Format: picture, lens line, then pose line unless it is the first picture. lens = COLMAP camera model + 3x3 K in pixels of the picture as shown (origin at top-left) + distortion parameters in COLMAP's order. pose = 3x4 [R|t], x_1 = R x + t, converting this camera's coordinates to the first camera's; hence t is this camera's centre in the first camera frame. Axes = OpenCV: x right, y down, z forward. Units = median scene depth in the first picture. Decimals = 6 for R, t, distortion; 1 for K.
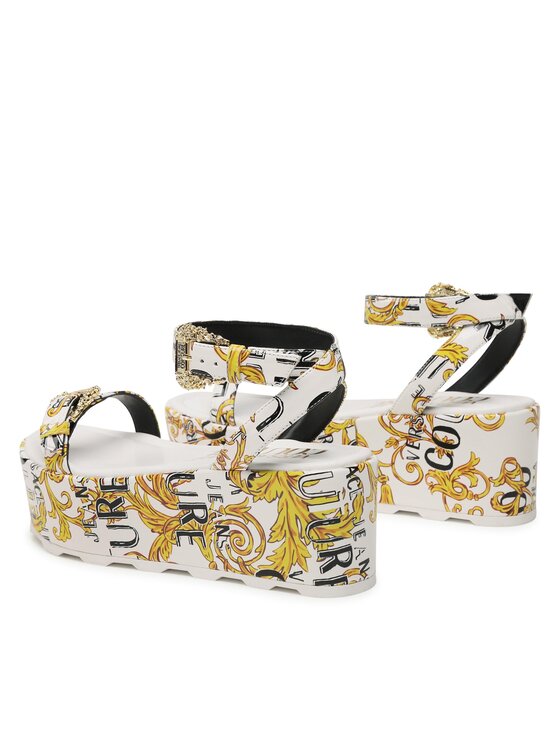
lens RADIAL K [[2180.5, 0, 279.8], [0, 2180.5, 372.2], [0, 0, 1]] dist [0.134581, 0.000000]
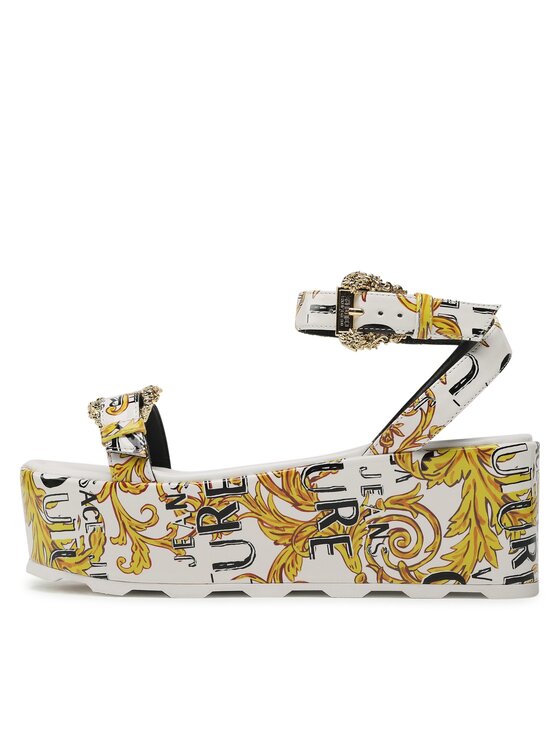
lens RADIAL K [[1292.3, 0, 280.6], [0, 1292.3, 374.7], [0, 0, 1]] dist [0.051720, 0.000000]
pose [[0.839541, 0.064773, 0.539422, -0.323644], [0.080685, 0.966993, -0.241692, 0.130323], [-0.537272, 0.246433, 0.806603, 0.610924]]
